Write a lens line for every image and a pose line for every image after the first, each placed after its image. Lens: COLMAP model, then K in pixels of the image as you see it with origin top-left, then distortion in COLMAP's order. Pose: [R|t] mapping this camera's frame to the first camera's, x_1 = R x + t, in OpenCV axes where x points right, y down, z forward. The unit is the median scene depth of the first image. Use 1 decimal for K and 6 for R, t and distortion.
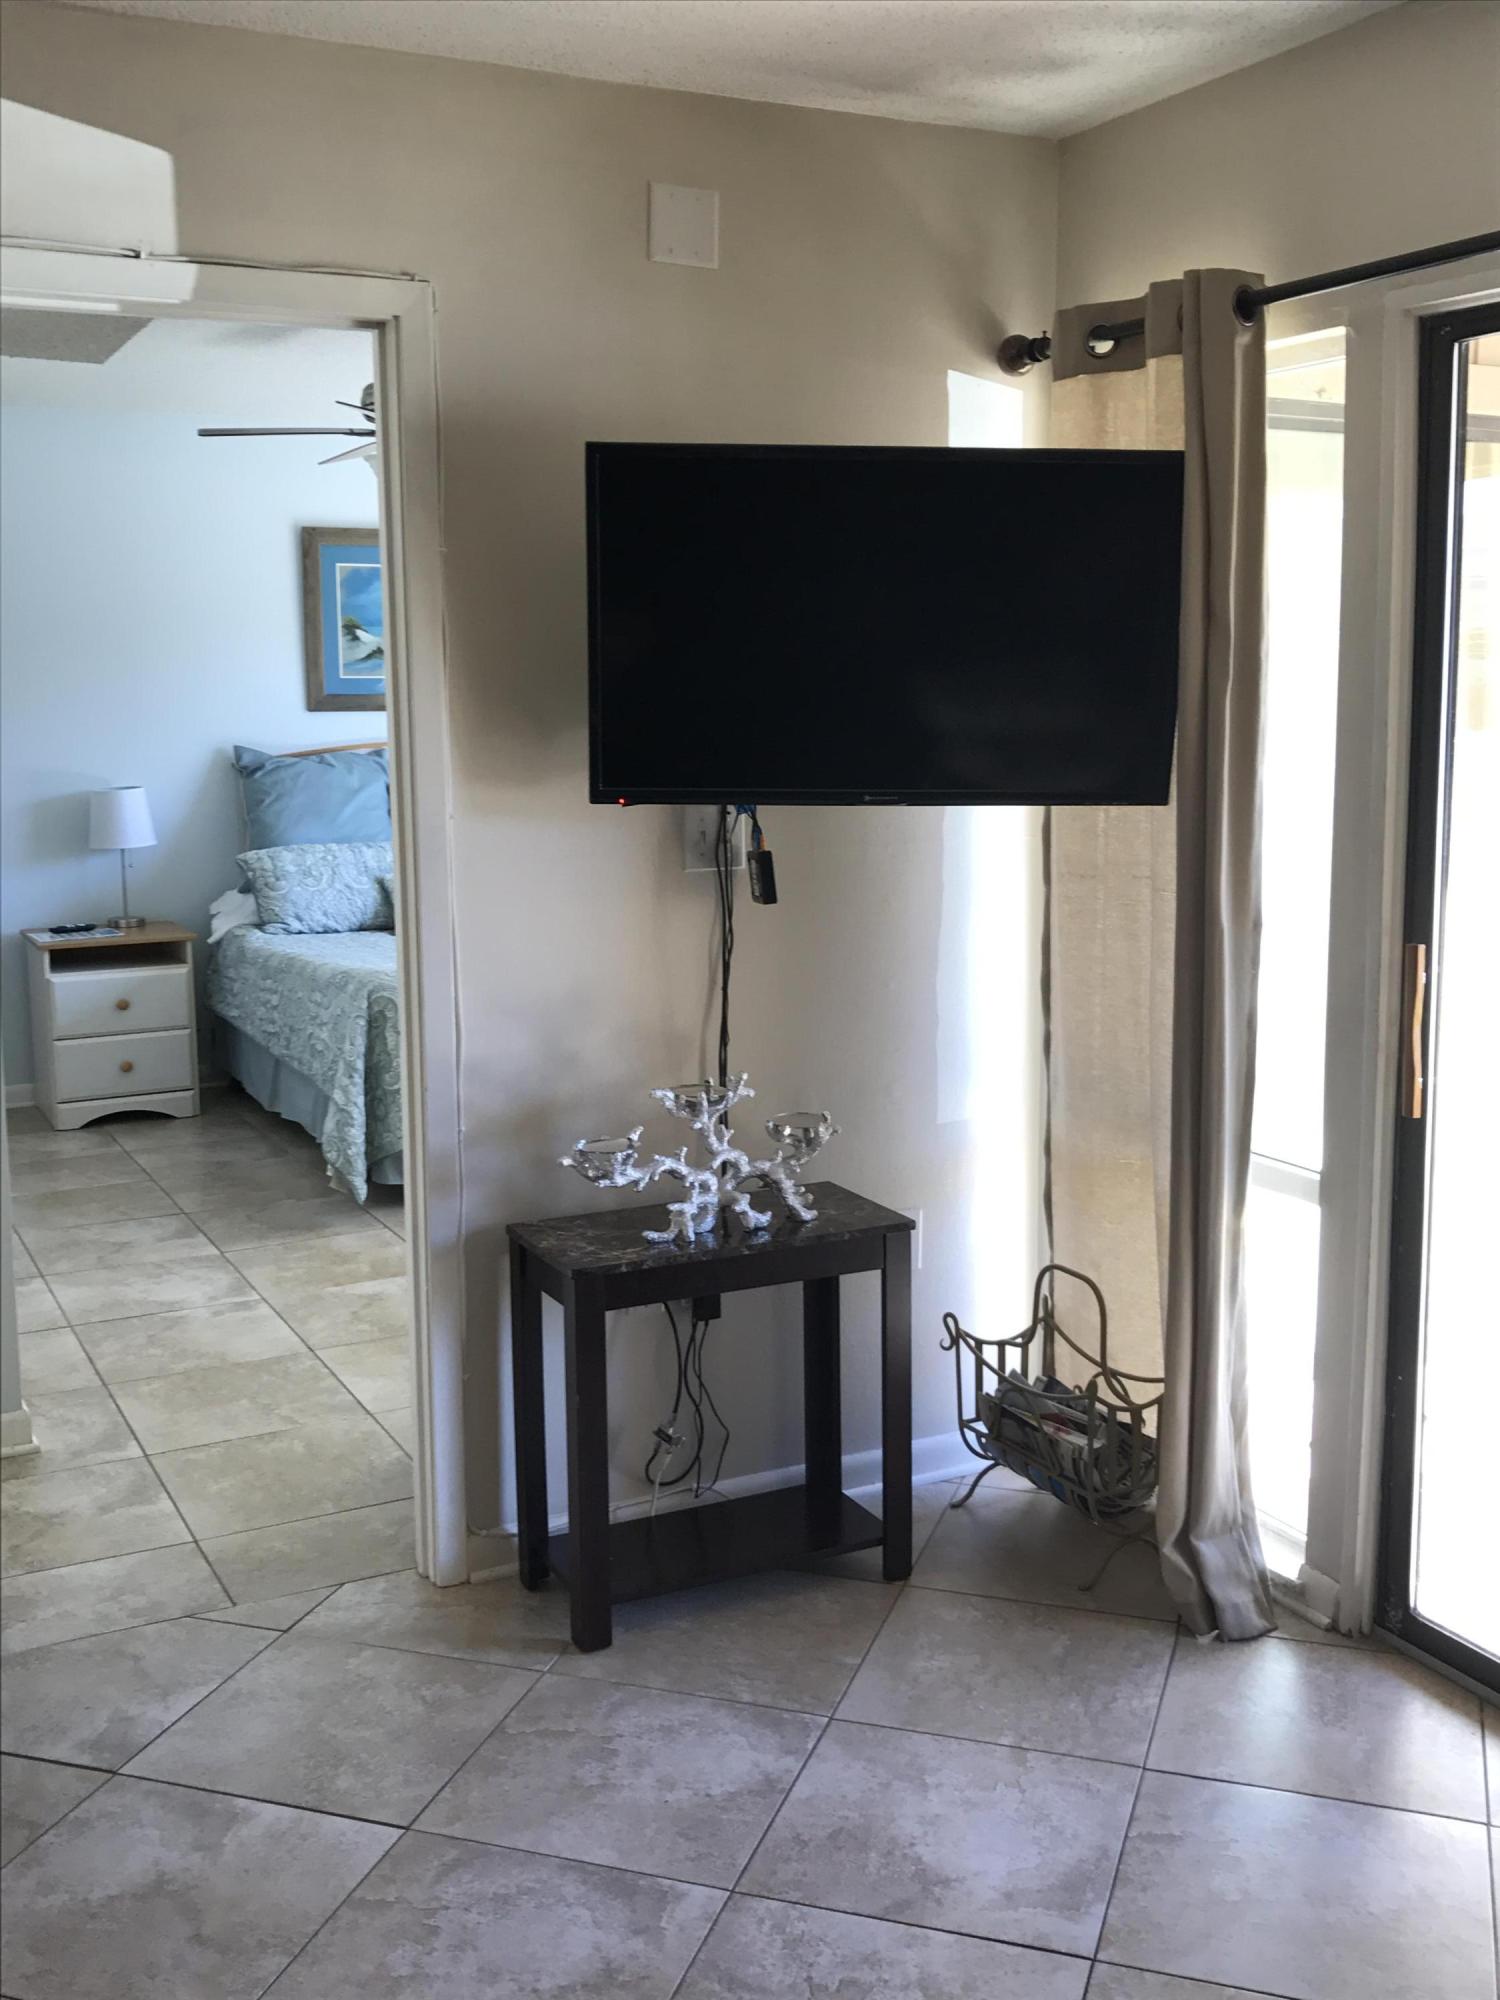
lens RADIAL K [[2019.3, 0, 750.8], [0, 2019.3, 1004.8], [0, 0, 1]] dist [0.013850, 0.000000]
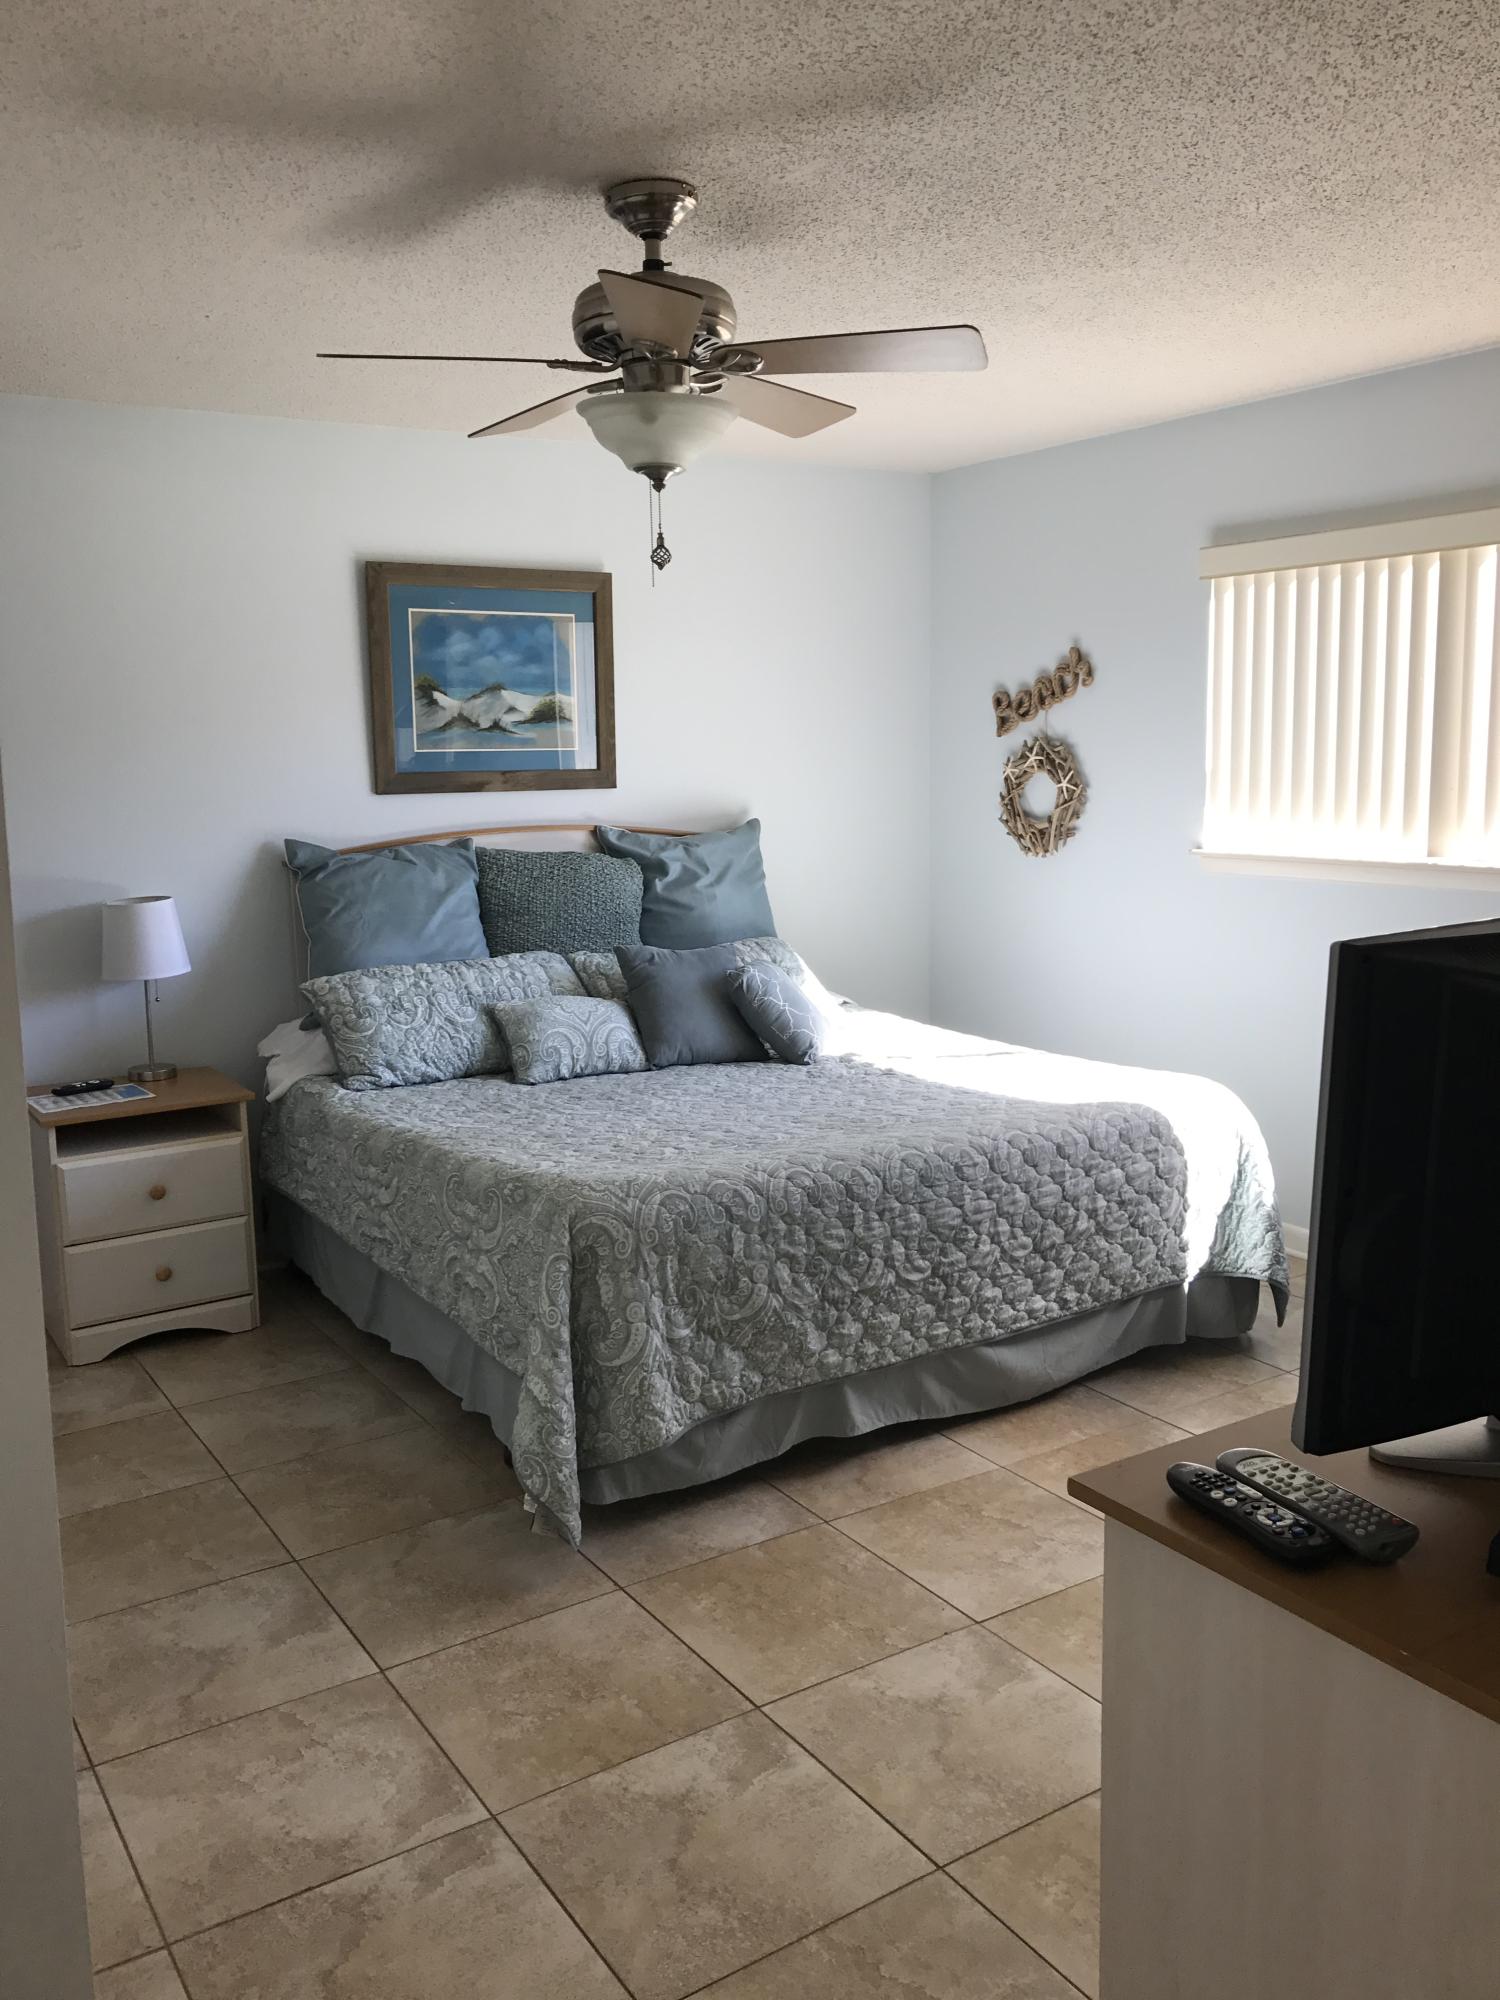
lens RADIAL K [[1646.4, 0, 748.9], [0, 1646.4, 990.1], [0, 0, 1]] dist [0.004902, -0.020158]
pose [[0.995218, -0.026391, 0.094050, -0.145384], [0.027673, 0.999541, -0.012350, -0.059868], [-0.093681, 0.014894, 0.995491, 0.364990]]
